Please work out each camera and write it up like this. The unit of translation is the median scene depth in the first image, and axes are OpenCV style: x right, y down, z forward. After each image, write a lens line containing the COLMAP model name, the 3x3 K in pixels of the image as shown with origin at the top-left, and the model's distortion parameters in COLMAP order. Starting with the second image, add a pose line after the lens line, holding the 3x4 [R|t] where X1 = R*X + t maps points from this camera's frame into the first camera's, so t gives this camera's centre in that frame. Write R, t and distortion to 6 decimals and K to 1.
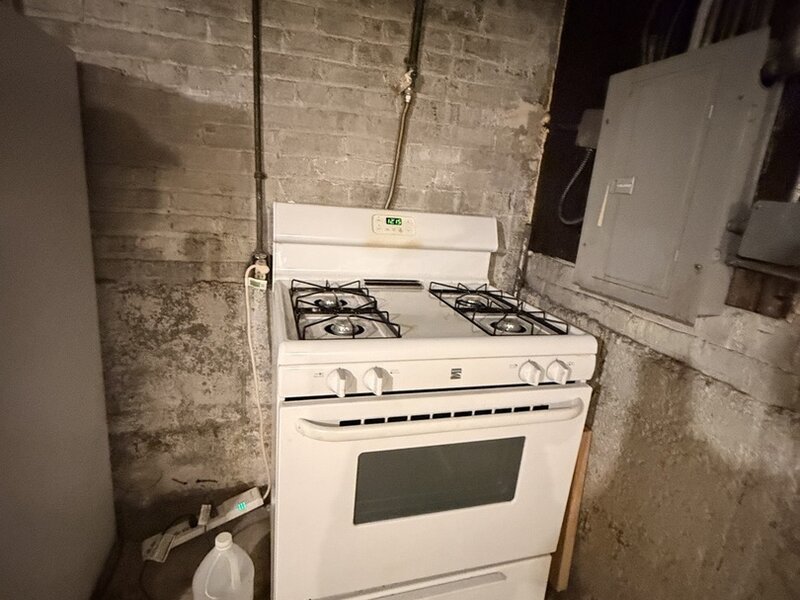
lens RADIAL K [[422.0, 0, 398.1], [0, 422.0, 301.1], [0, 0, 1]] dist [0.000693, -0.001506]
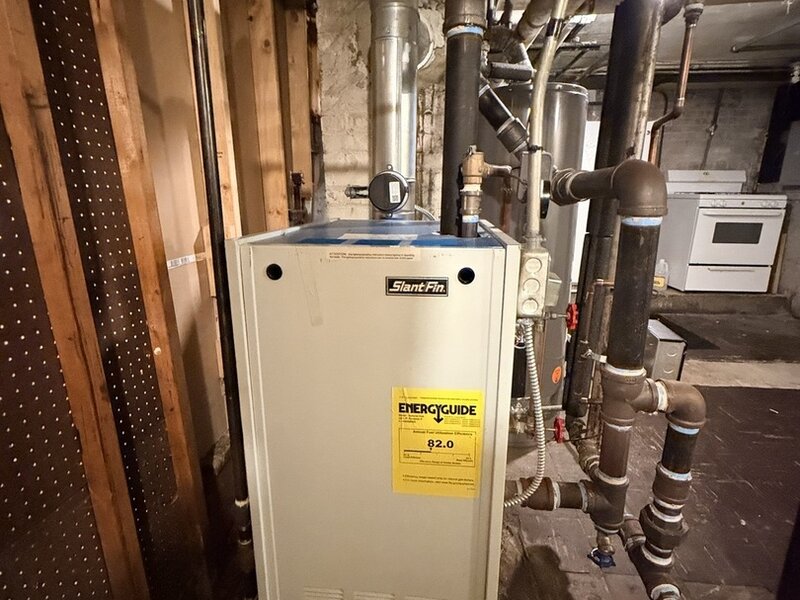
lens RADIAL K [[422.0, 0, 399.3], [0, 422.0, 299.4], [0, 0, 1]] dist [0.000693, -0.001506]
pose [[0.940650, 0.004888, -0.339343, -1.046712], [-0.015656, 0.999457, -0.029003, 0.835886], [0.339016, 0.032594, 0.940216, -2.568914]]
